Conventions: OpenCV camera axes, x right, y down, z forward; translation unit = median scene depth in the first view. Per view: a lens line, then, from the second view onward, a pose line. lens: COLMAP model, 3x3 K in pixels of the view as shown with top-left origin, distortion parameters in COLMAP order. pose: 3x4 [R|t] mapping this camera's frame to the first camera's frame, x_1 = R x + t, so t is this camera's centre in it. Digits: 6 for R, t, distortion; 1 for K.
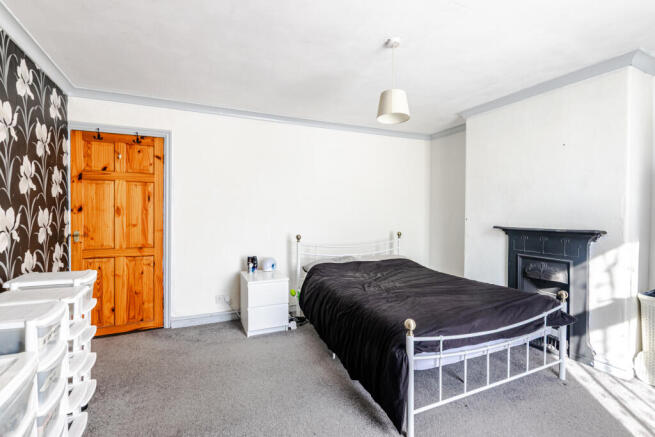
lens RADIAL K [[305.3, 0, 327.5], [0, 305.3, 218.5], [0, 0, 1]] dist [-0.000199, 0.000203]
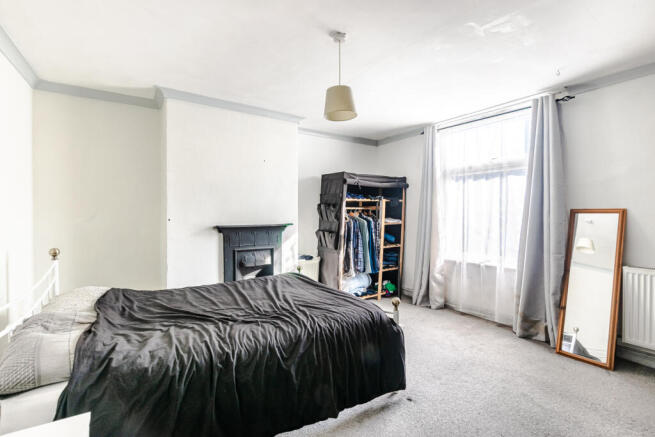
lens RADIAL K [[305.3, 0, 327.5], [0, 305.3, 218.5], [0, 0, 1]] dist [-0.000199, 0.000203]
pose [[-0.166544, -0.025883, 0.985694, -0.515802], [0.018075, 0.999407, 0.029297, -0.021566], [-0.985868, 0.022696, -0.165978, 0.838818]]
